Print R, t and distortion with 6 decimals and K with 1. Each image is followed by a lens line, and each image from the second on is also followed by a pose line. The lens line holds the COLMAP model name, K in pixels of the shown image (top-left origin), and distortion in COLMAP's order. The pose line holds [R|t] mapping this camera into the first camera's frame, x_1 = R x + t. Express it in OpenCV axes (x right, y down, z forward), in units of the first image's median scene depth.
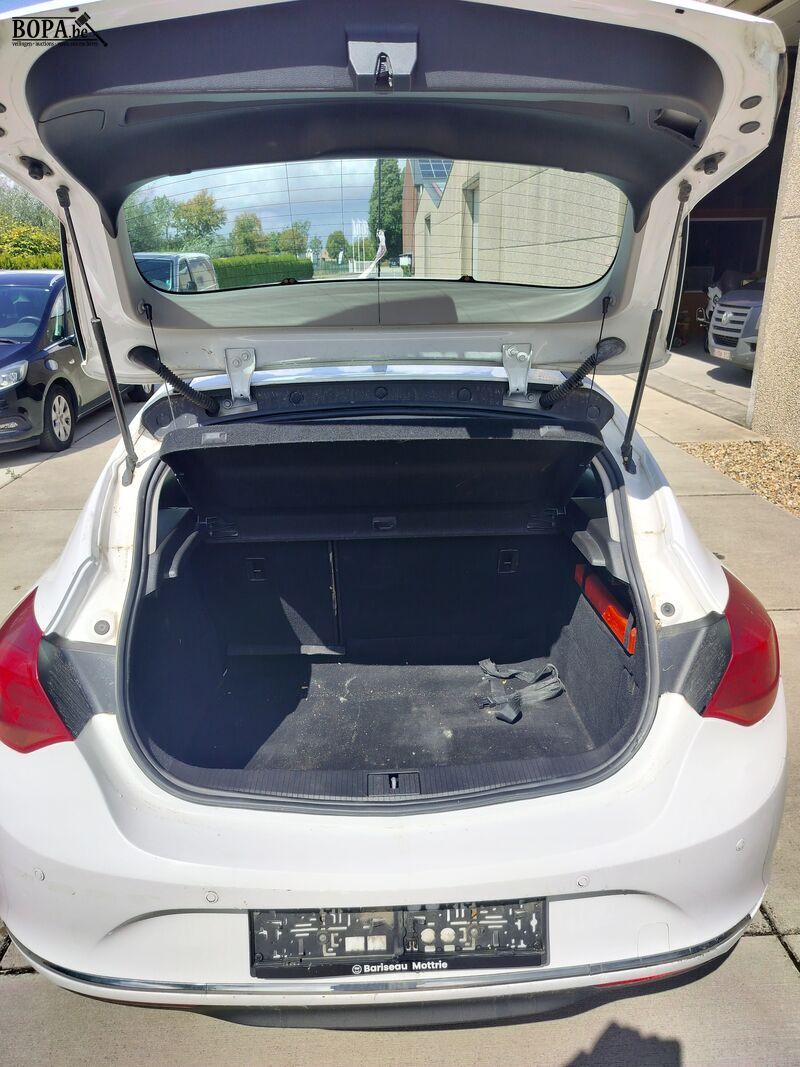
lens RADIAL K [[753.6, 0, 400.0], [0, 753.6, 533.5], [0, 0, 1]] dist [0.025104, -0.052951]
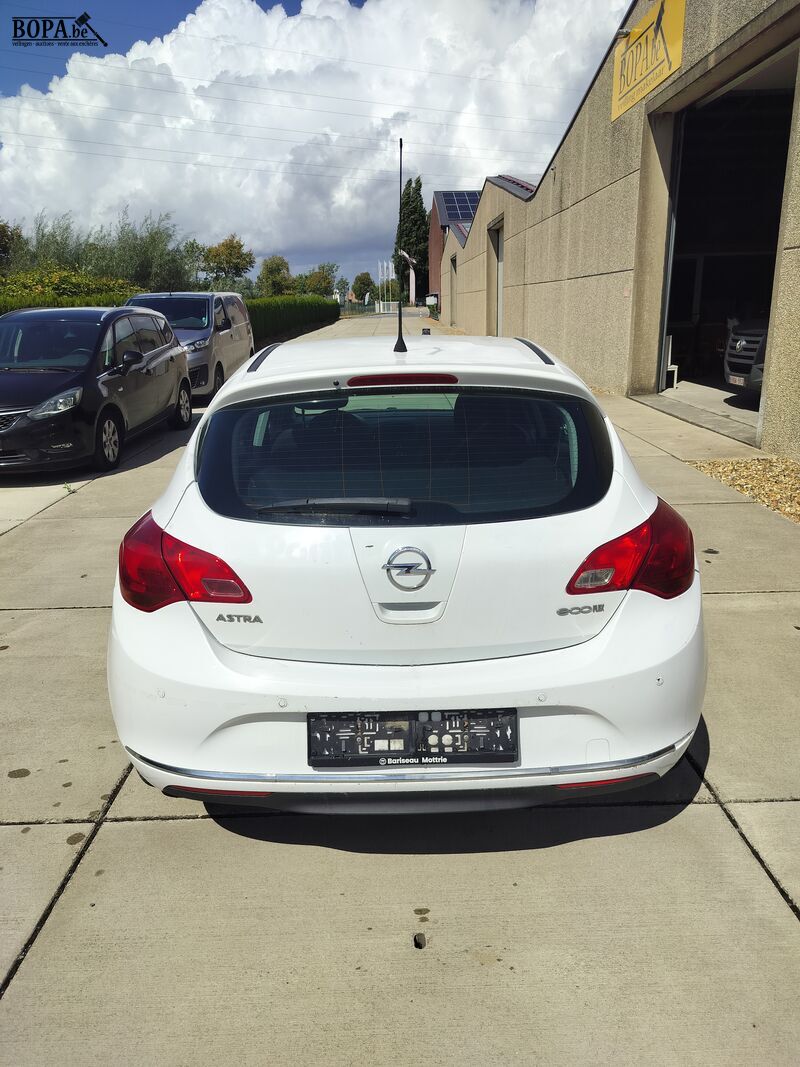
lens RADIAL K [[753.6, 0, 400.0], [0, 753.6, 533.5], [0, 0, 1]] dist [0.025104, -0.052951]
pose [[0.999401, -0.001337, -0.034568, 0.023735], [-0.000244, 0.998955, -0.045693, 0.206590], [0.034593, 0.045674, 0.998357, -0.415167]]
